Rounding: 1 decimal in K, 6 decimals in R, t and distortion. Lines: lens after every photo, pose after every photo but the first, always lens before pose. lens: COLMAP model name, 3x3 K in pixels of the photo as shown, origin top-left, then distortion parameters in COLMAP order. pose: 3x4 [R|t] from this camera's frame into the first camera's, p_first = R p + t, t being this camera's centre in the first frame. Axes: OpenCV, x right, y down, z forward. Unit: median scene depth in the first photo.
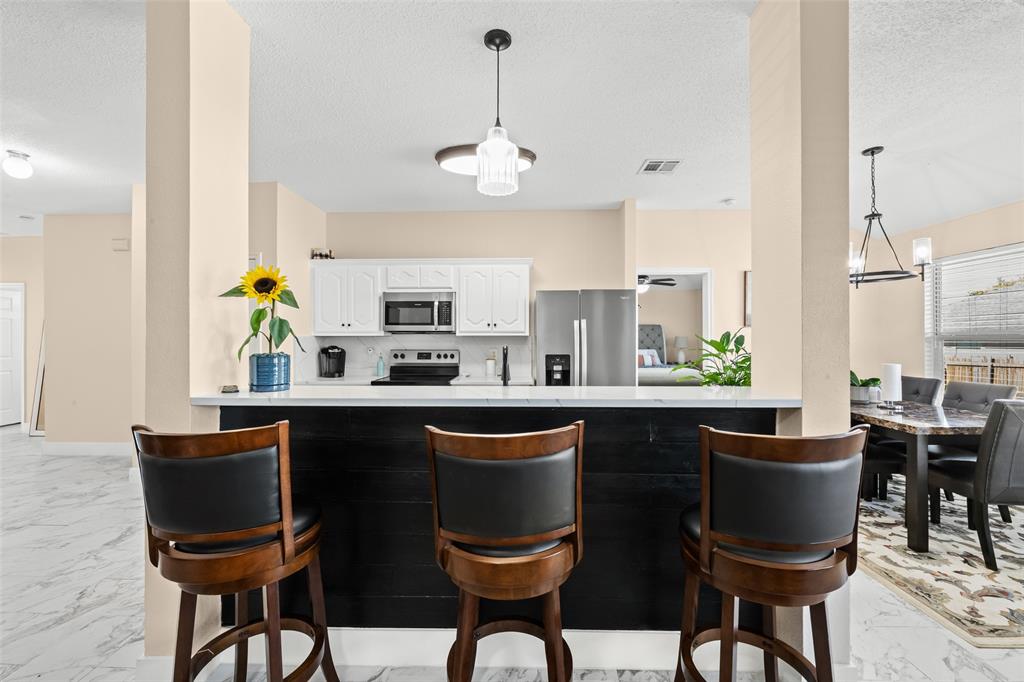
lens RADIAL K [[412.2, 0, 508.1], [0, 412.2, 336.4], [0, 0, 1]] dist [-0.004753, -0.001239]
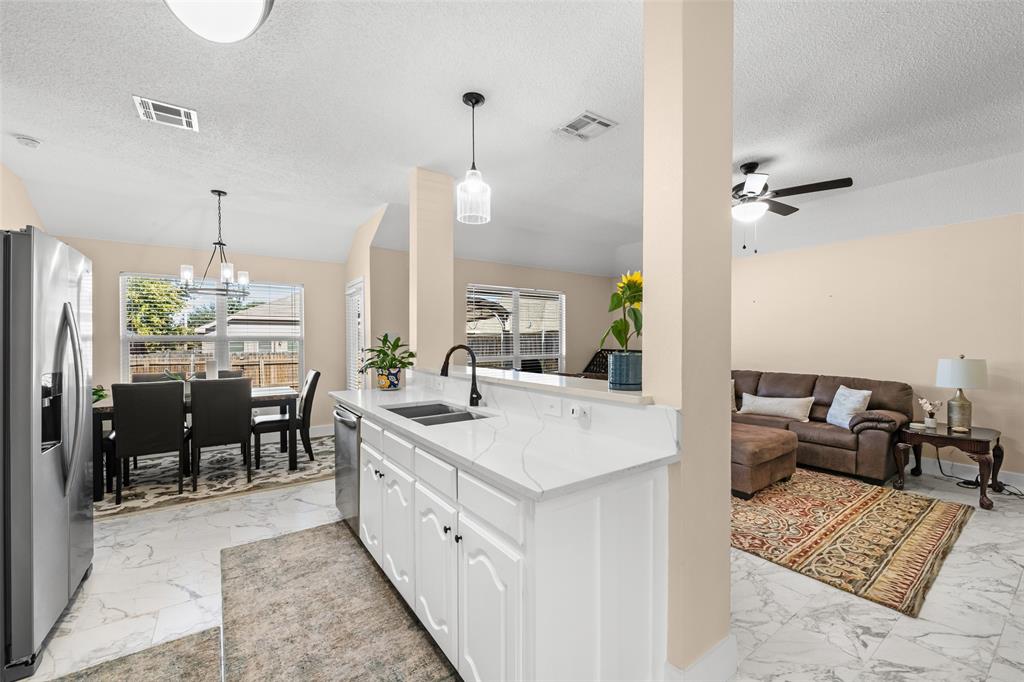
lens RADIAL K [[412.2, 0, 520.9], [0, 412.2, 347.3], [0, 0, 1]] dist [-0.004753, -0.001239]
pose [[-0.604701, -0.011579, 0.796368, -0.681658], [0.001210, 0.999880, 0.015457, 0.007383], [-0.796451, 0.010311, -0.604615, 1.006251]]
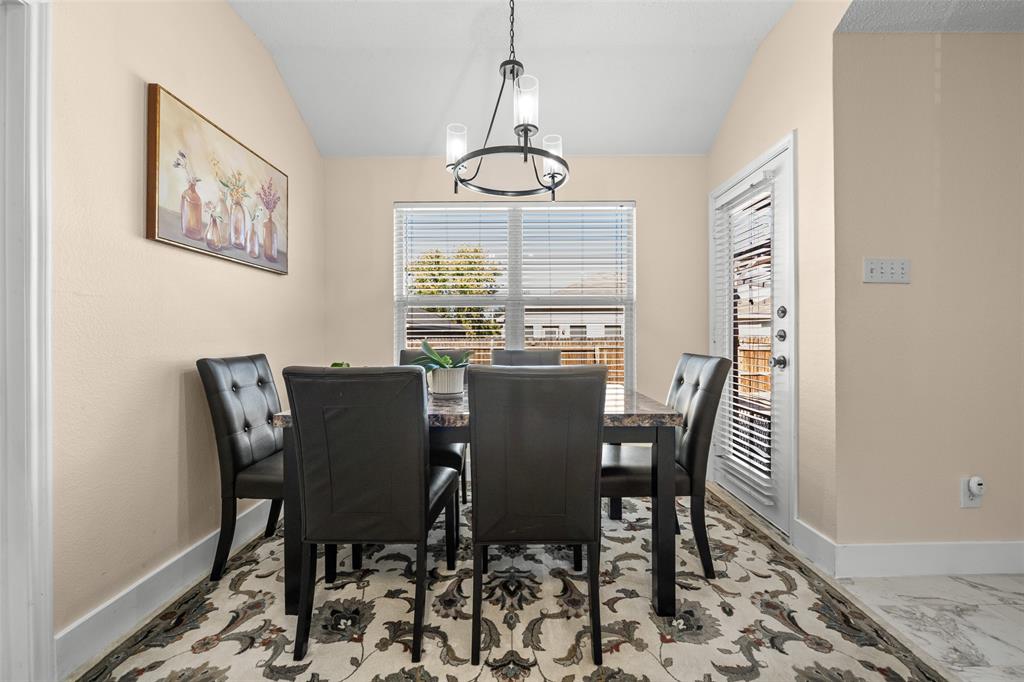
lens RADIAL K [[412.2, 0, 514.2], [0, 412.2, 334.3], [0, 0, 1]] dist [-0.004753, -0.001239]
pose [[-0.019701, -0.004236, 0.999797, 0.304754], [0.001738, 0.999989, 0.004271, 0.078141], [-0.999804, 0.001822, -0.019693, 0.986750]]
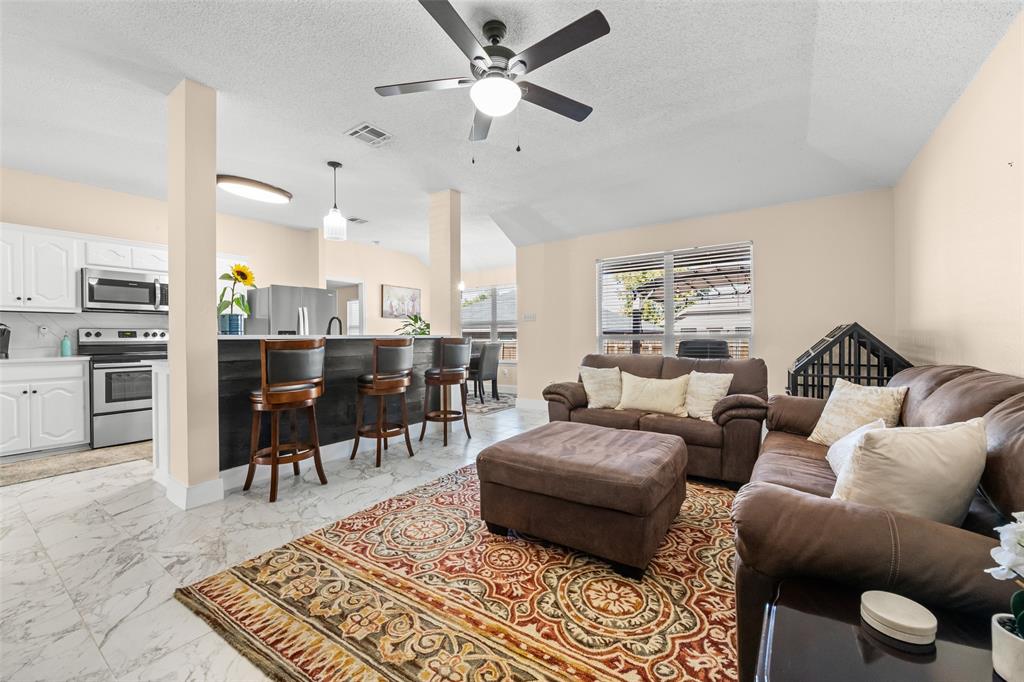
lens RADIAL K [[412.2, 0, 518.1], [0, 412.2, 339.0], [0, 0, 1]] dist [-0.004753, -0.001239]
pose [[0.540926, -0.005716, 0.841051, -0.765328], [0.004277, 0.999983, 0.004045, 0.083822], [-0.841059, 0.001409, 0.540941, -0.531557]]
